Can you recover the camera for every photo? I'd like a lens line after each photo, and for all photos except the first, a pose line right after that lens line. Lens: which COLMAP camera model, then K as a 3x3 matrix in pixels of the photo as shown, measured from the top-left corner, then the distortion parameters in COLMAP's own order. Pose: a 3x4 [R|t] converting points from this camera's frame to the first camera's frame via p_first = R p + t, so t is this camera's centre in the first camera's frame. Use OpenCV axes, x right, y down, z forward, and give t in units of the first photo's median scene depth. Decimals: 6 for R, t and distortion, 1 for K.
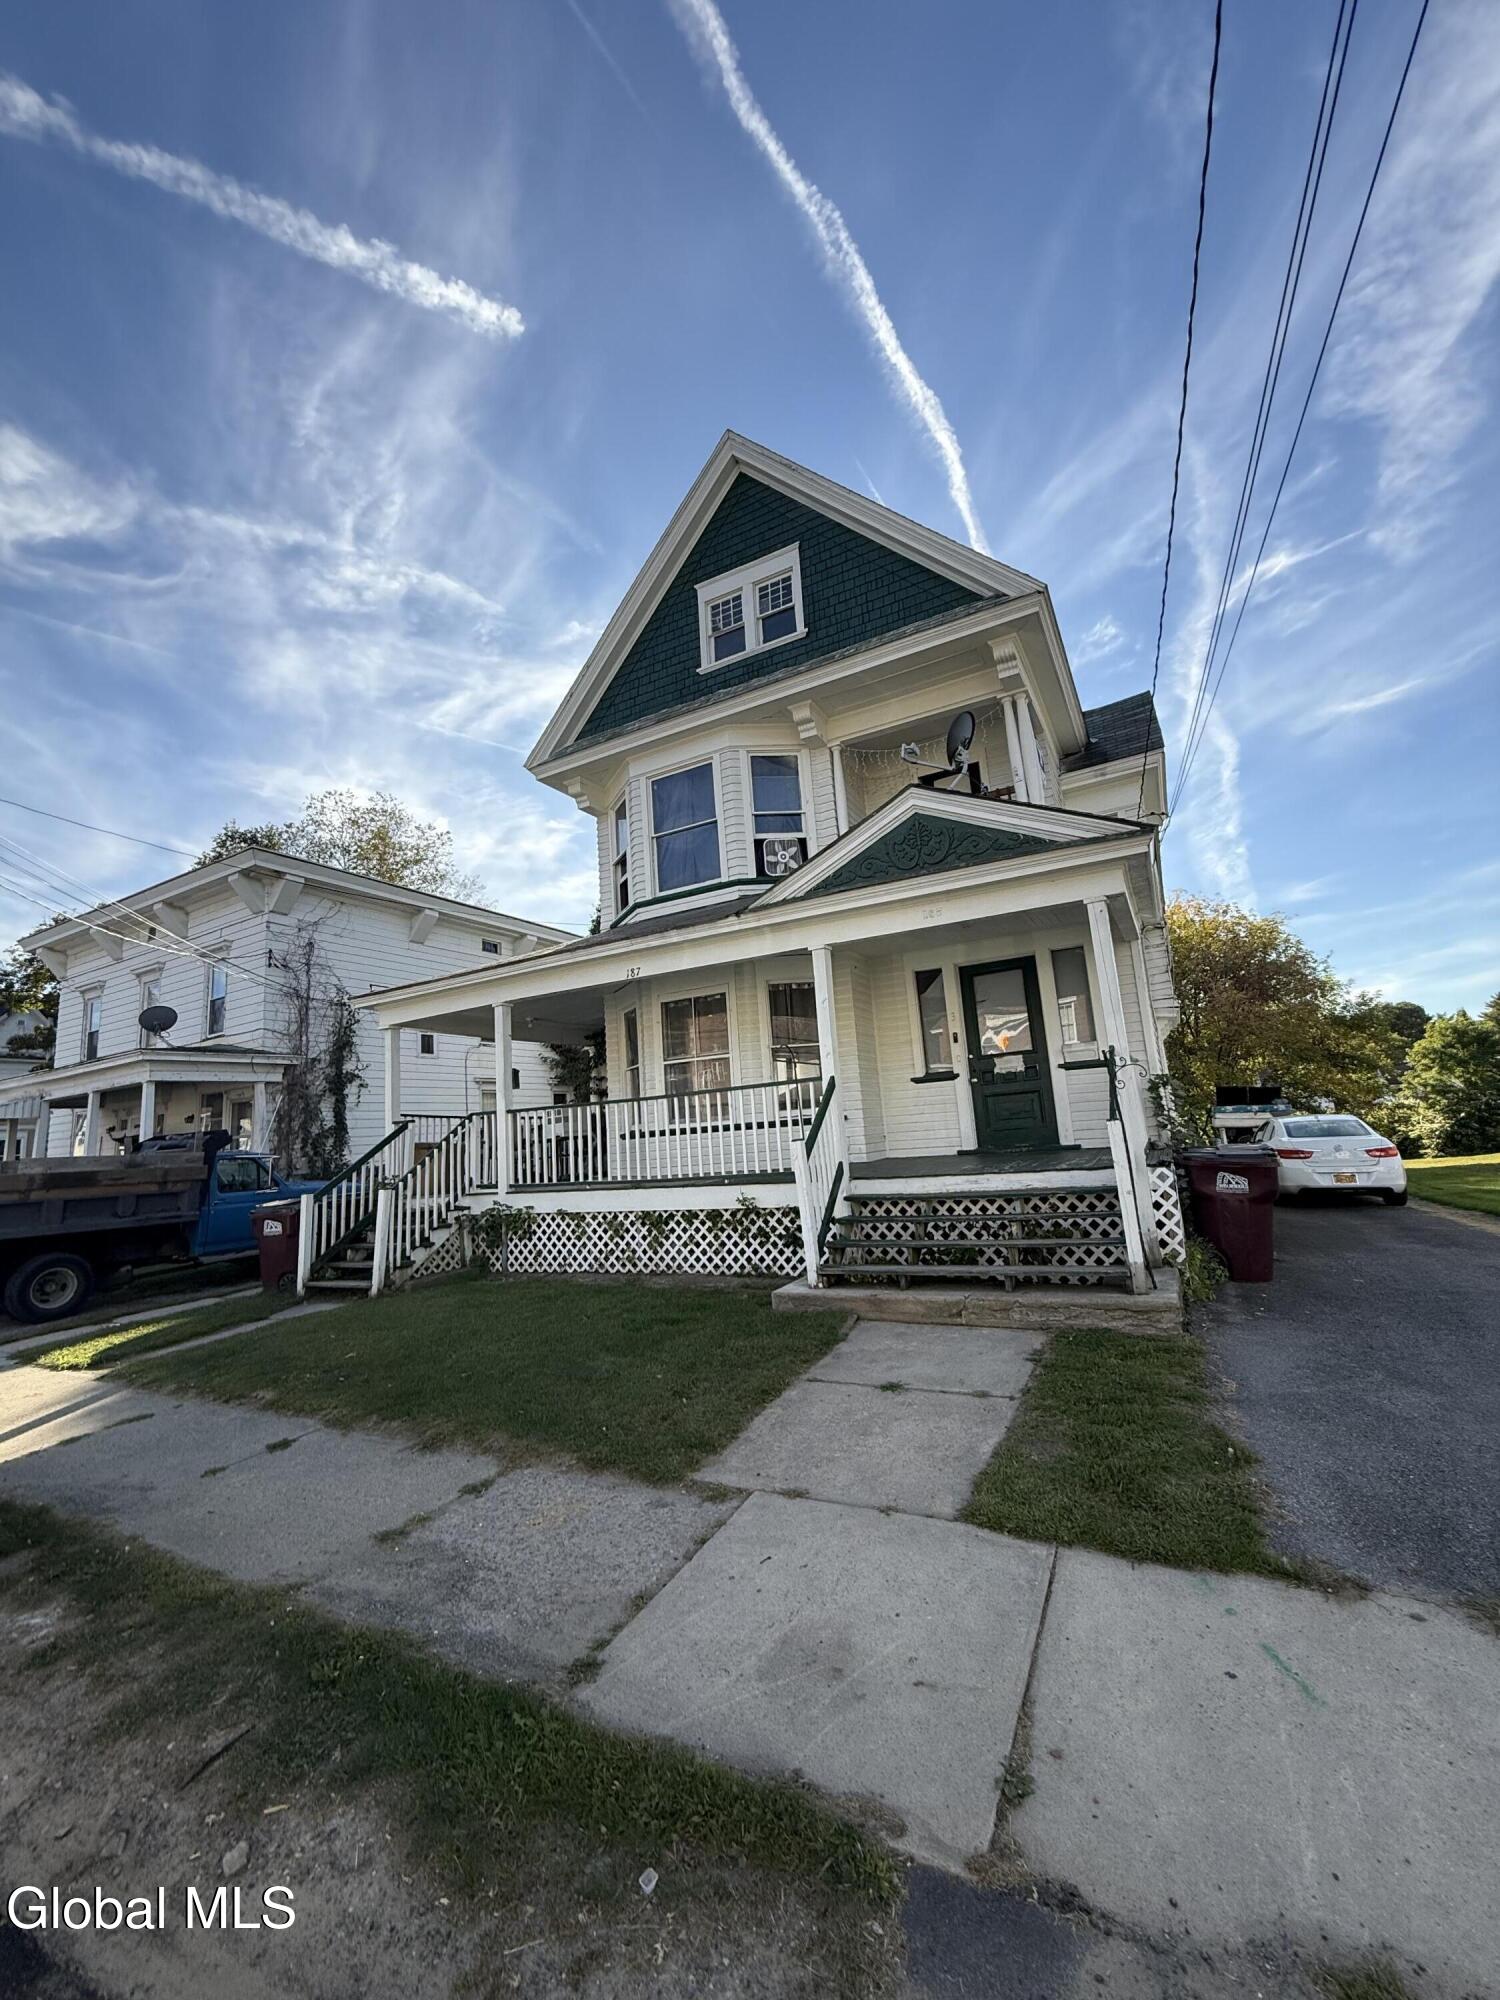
lens RADIAL K [[801.2, 0, 752.0], [0, 801.2, 982.2], [0, 0, 1]] dist [0.000457, -0.000244]
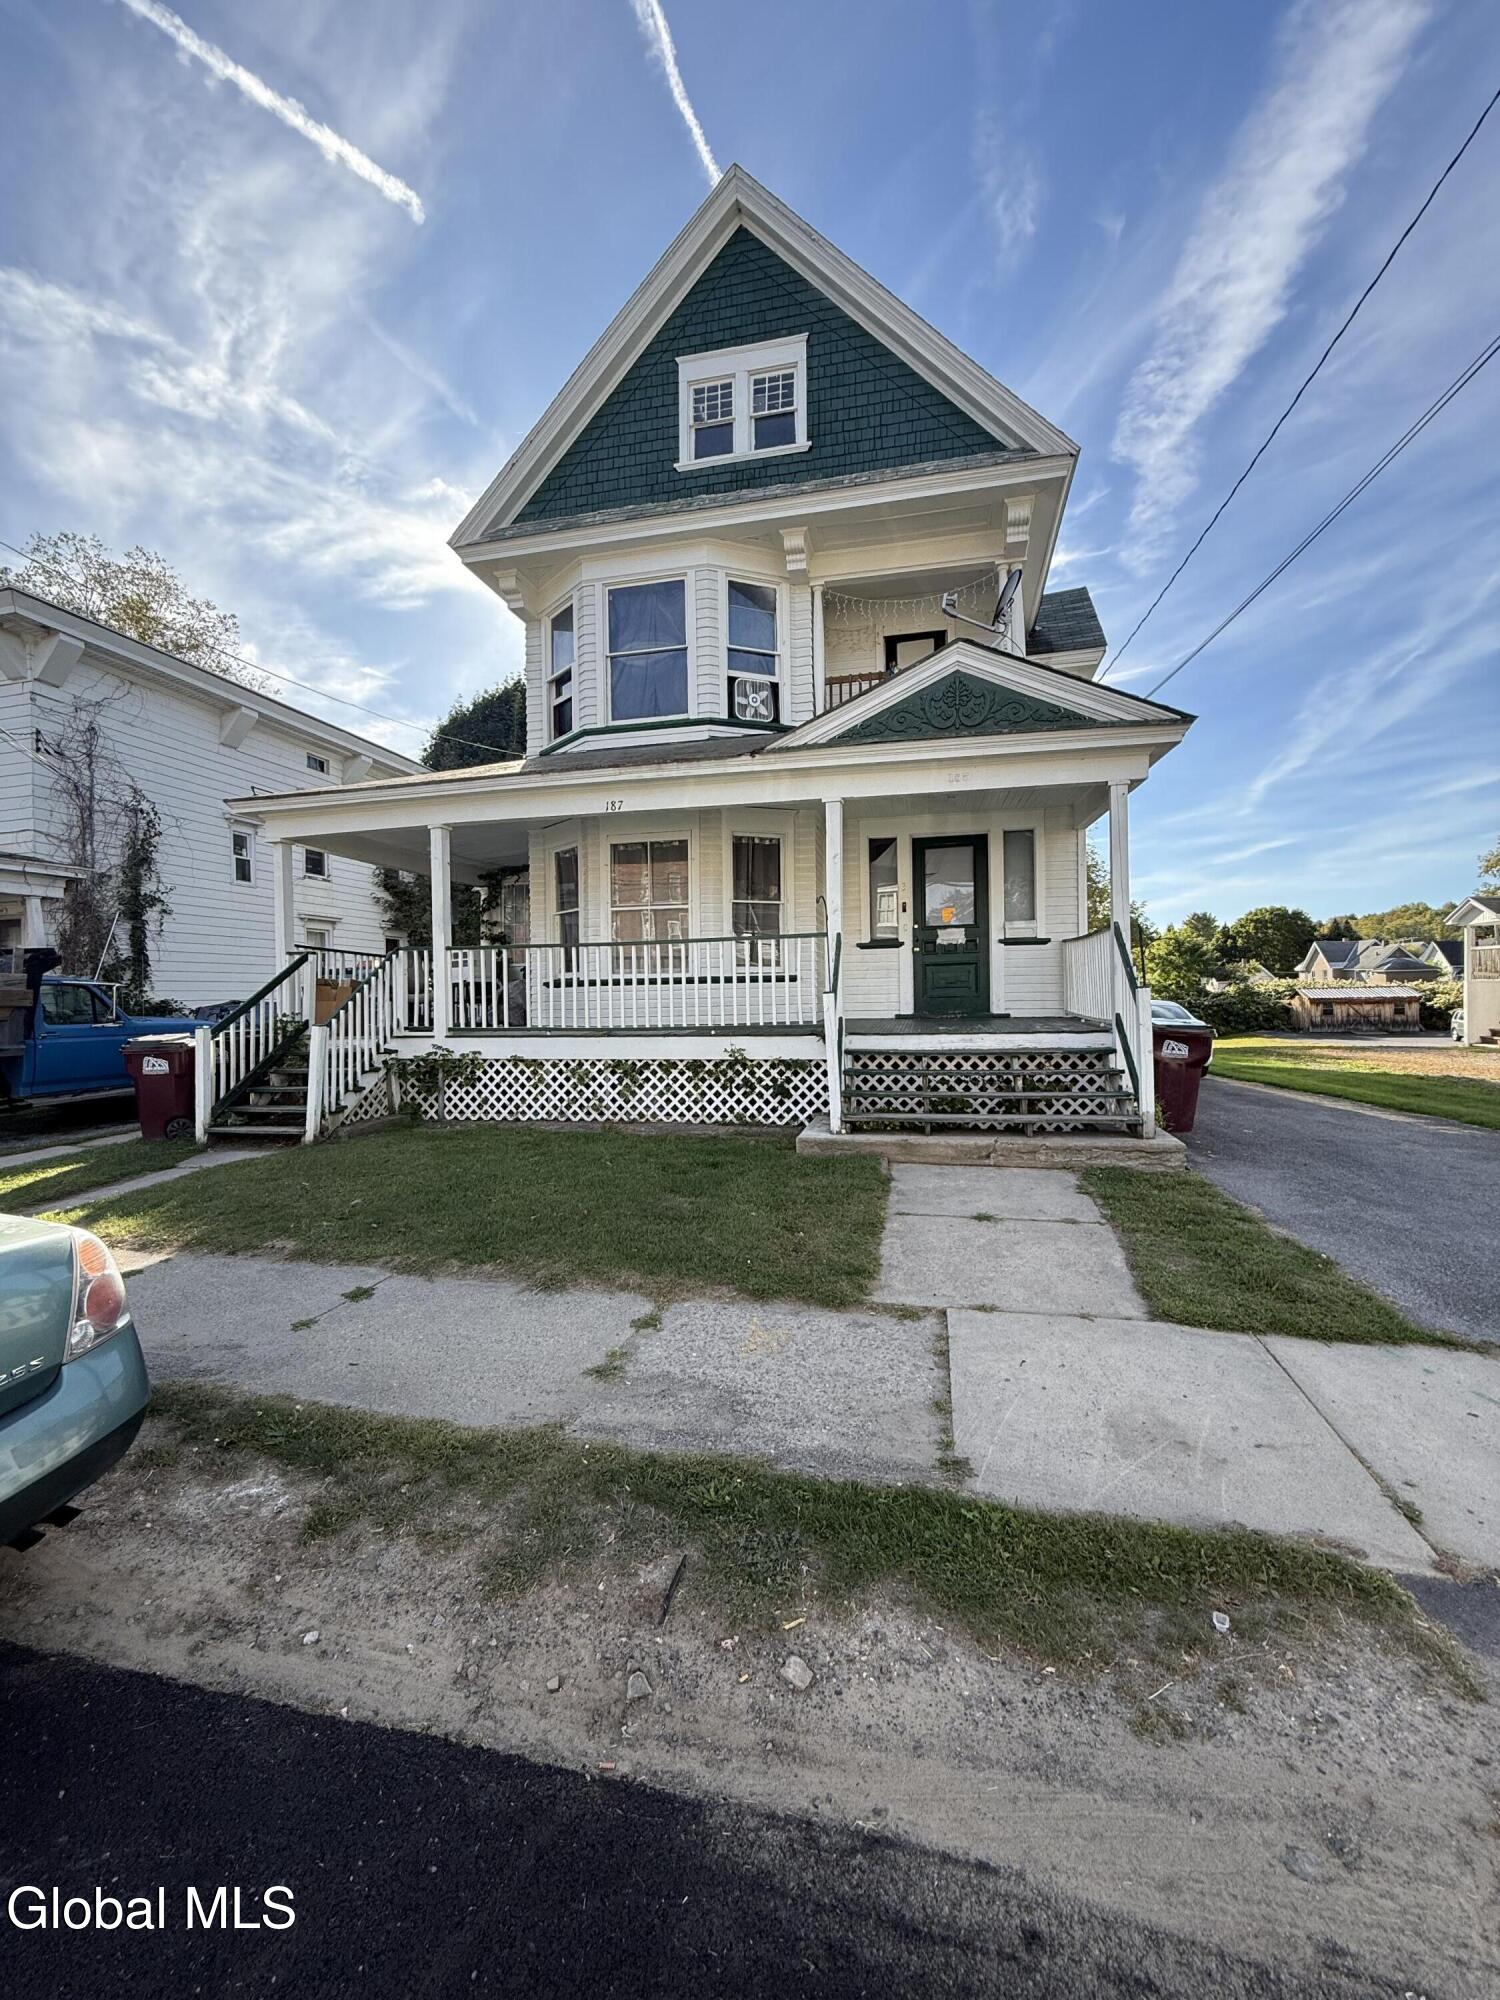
lens RADIAL K [[801.2, 0, 753.6], [0, 801.2, 985.5], [0, 0, 1]] dist [0.000457, -0.000244]
pose [[0.962800, 0.055427, 0.264469, -0.232995], [-0.098115, 0.983647, 0.151038, 0.036933], [-0.251772, -0.171368, 0.952493, 0.059029]]
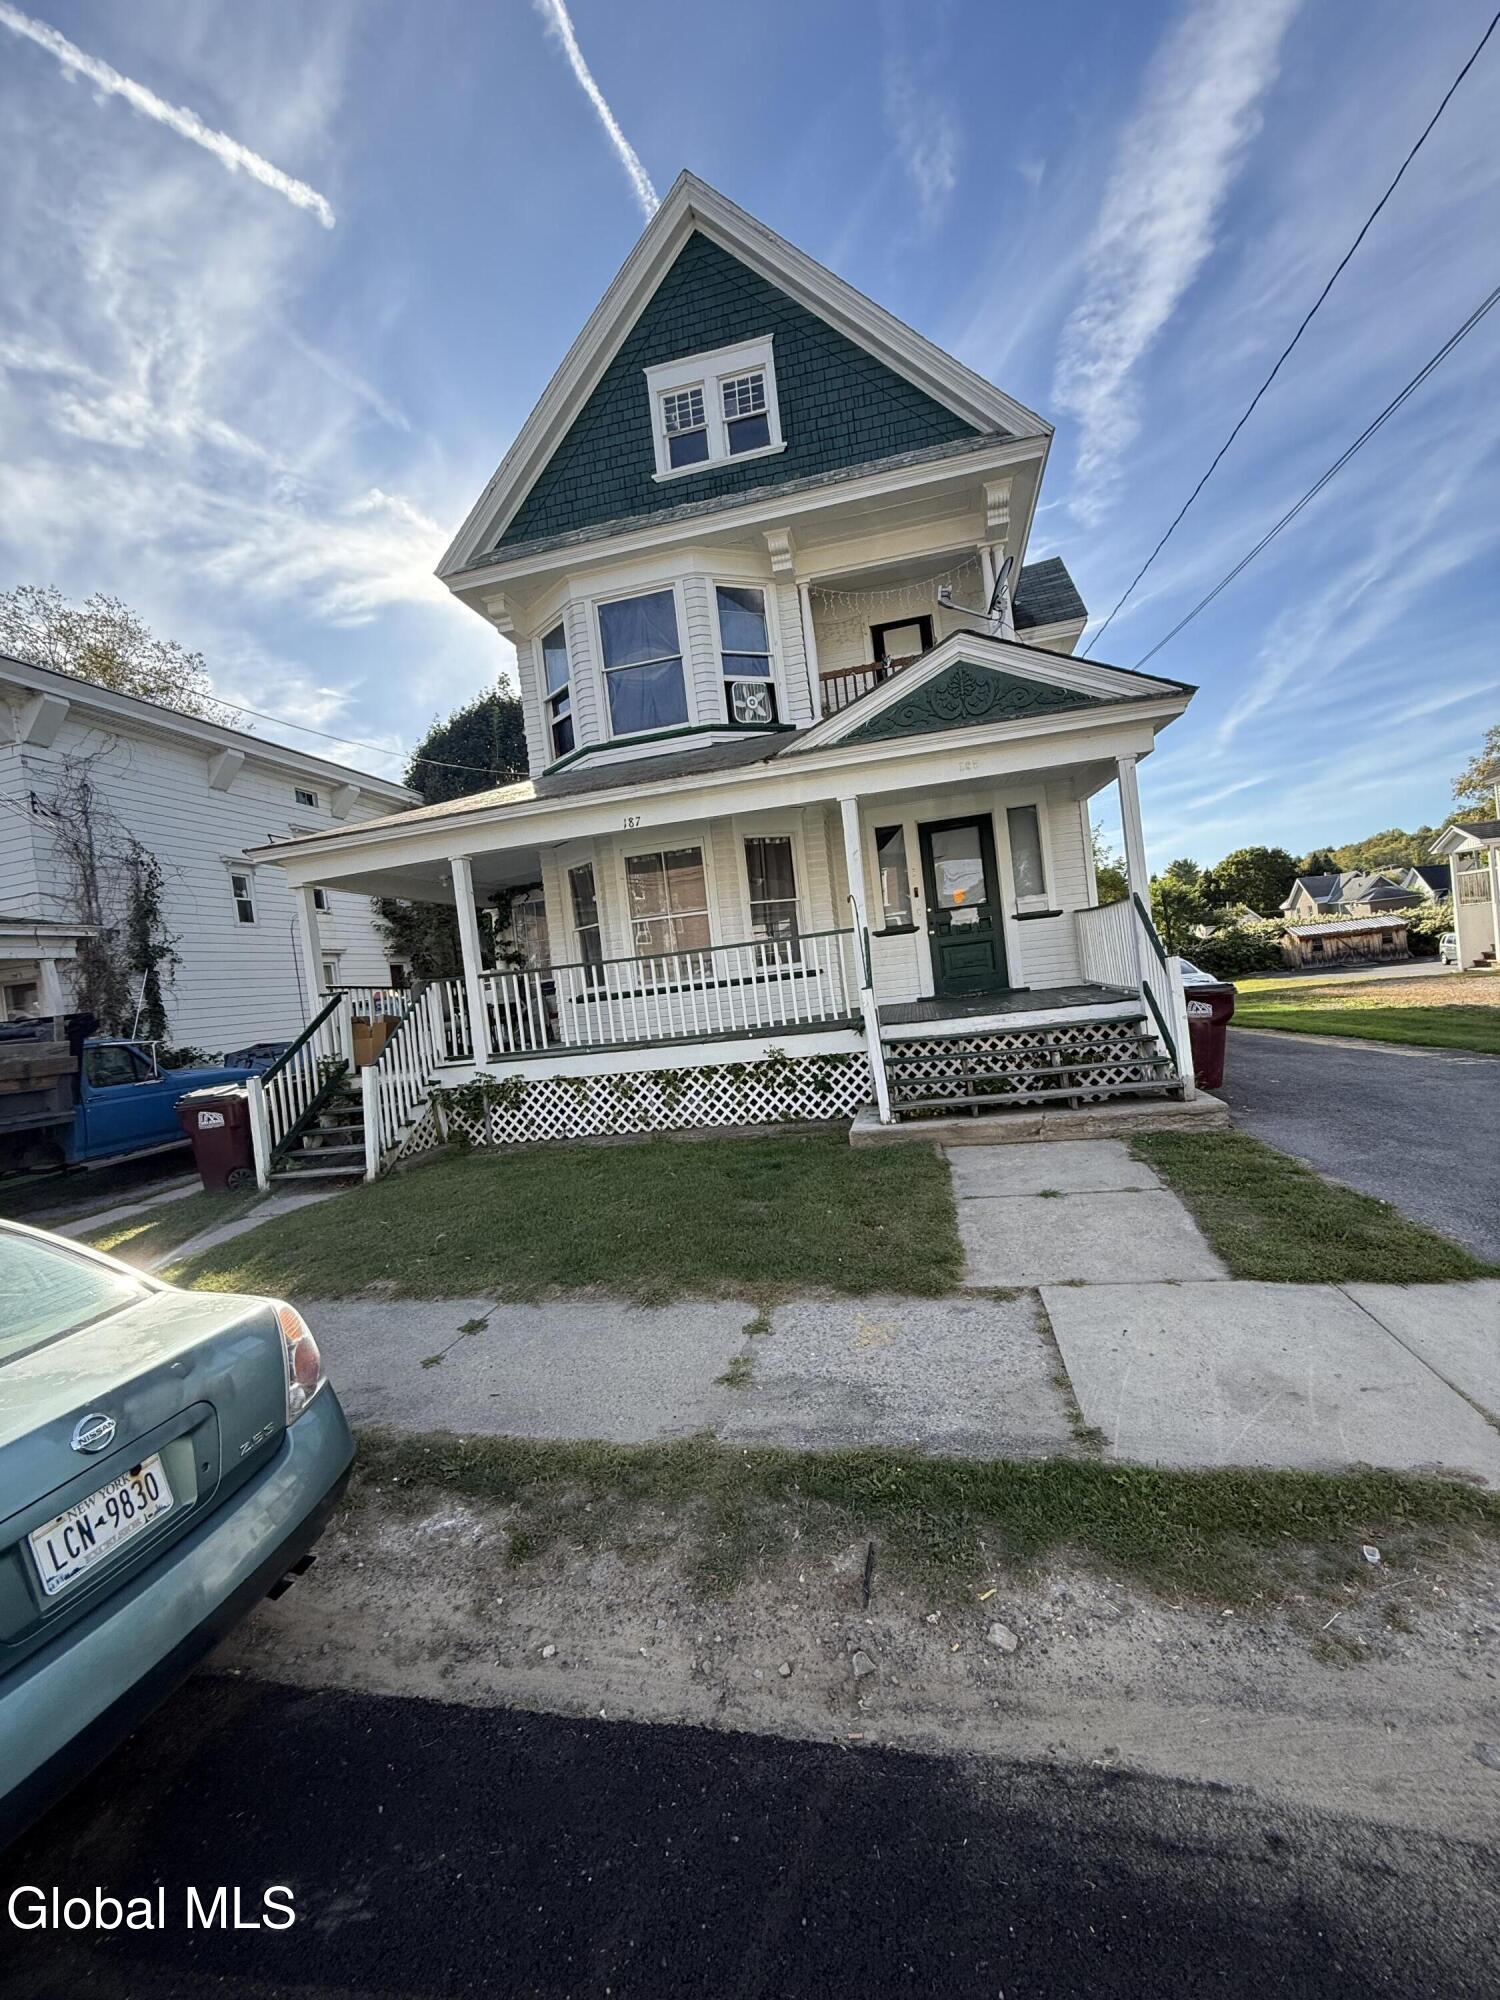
lens RADIAL K [[801.2, 0, 752.0], [0, 801.2, 985.2], [0, 0, 1]] dist [0.000457, -0.000244]
pose [[0.960847, -0.038911, 0.274334, -0.286053], [-0.007687, 0.985966, 0.166772, 0.018515], [-0.276973, -0.162351, 0.947063, 0.055696]]
